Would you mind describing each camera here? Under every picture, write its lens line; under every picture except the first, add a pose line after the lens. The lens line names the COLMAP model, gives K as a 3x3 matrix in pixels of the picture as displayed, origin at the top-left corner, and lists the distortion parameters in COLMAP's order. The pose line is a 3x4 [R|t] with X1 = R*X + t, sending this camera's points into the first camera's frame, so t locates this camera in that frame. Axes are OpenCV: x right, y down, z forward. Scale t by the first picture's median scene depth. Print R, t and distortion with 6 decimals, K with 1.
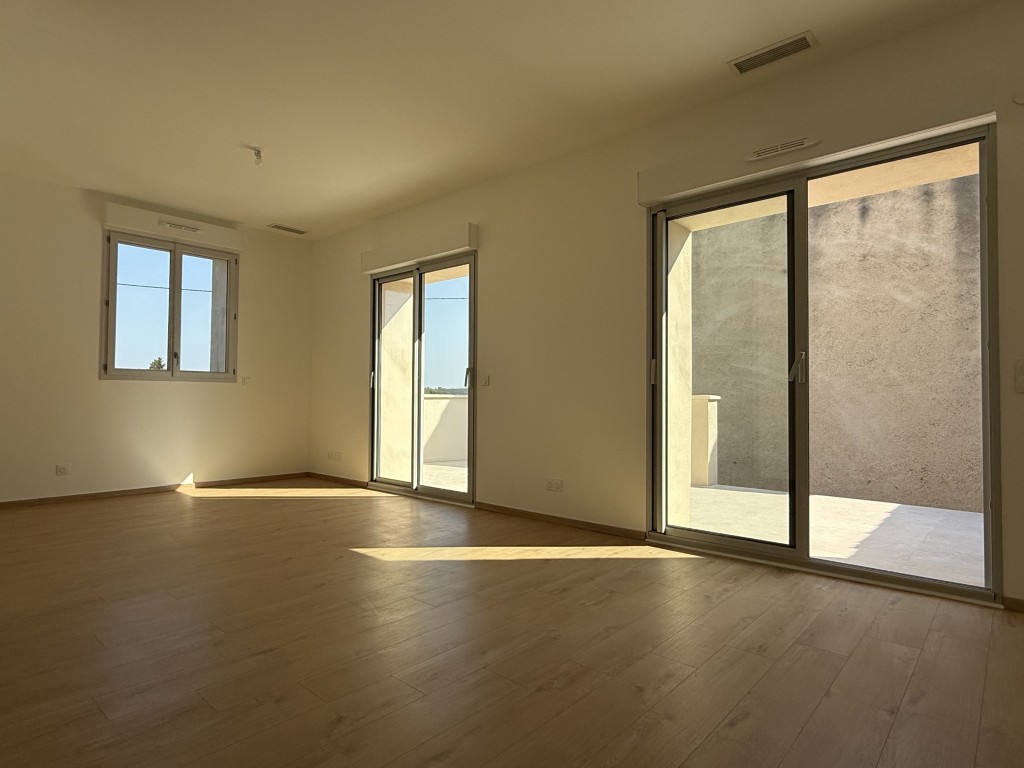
lens RADIAL K [[564.3, 0, 511.4], [0, 564.3, 384.0], [0, 0, 1]] dist [0.000177, -0.001789]
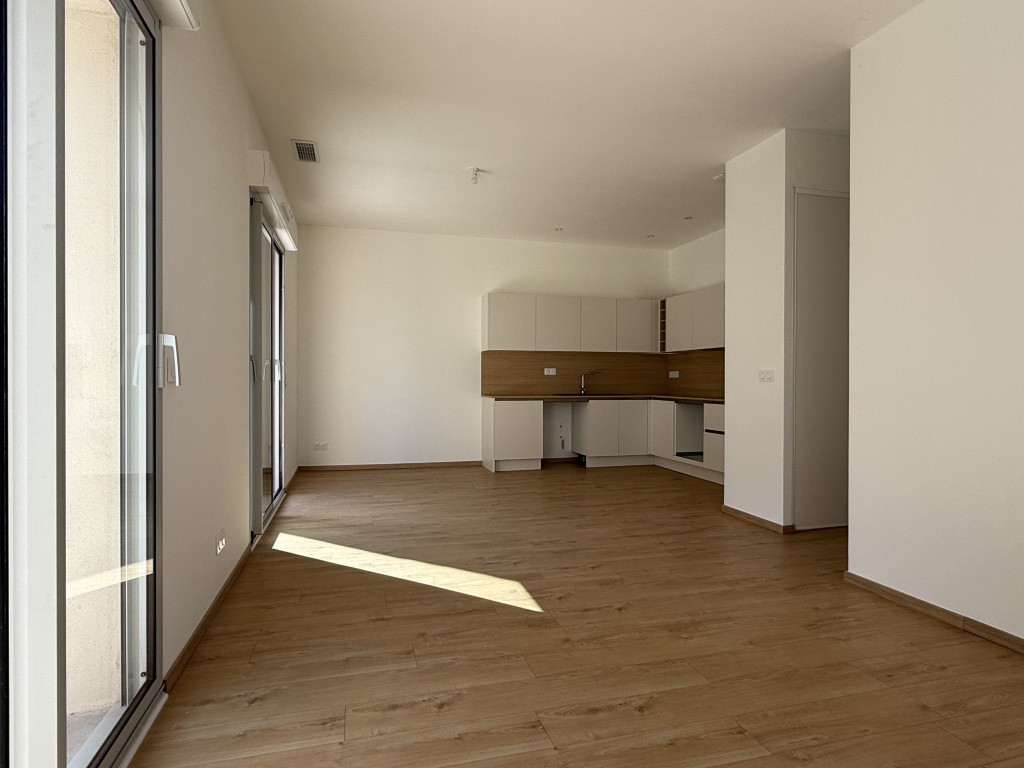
lens RADIAL K [[564.3, 0, 511.1], [0, 564.3, 381.3], [0, 0, 1]] dist [0.000177, -0.001789]
pose [[-0.839394, -0.010617, 0.543420, -0.656407], [-0.020794, 0.999705, -0.012587, 0.002583], [-0.543126, -0.021865, -0.839367, 1.663677]]
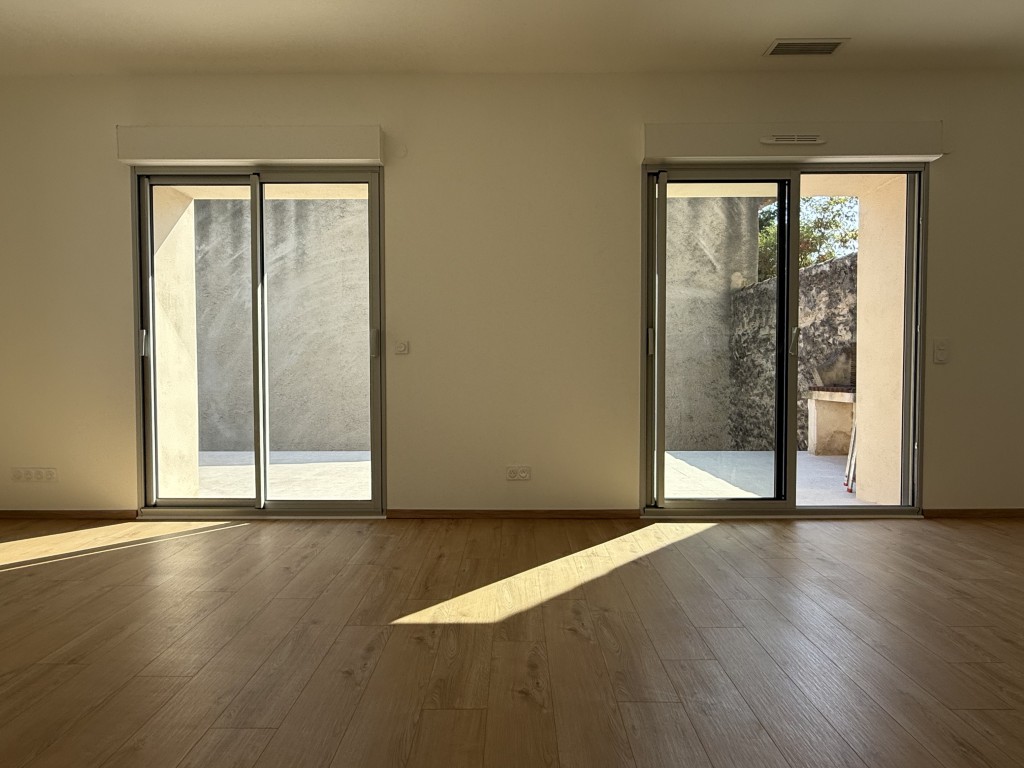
lens RADIAL K [[564.3, 0, 509.1], [0, 564.3, 380.3], [0, 0, 1]] dist [0.000177, -0.001789]
pose [[0.749928, -0.026374, 0.660993, -0.597358], [-0.009793, 0.998653, 0.050958, -0.002818], [-0.661446, -0.044688, 0.748660, 0.475062]]
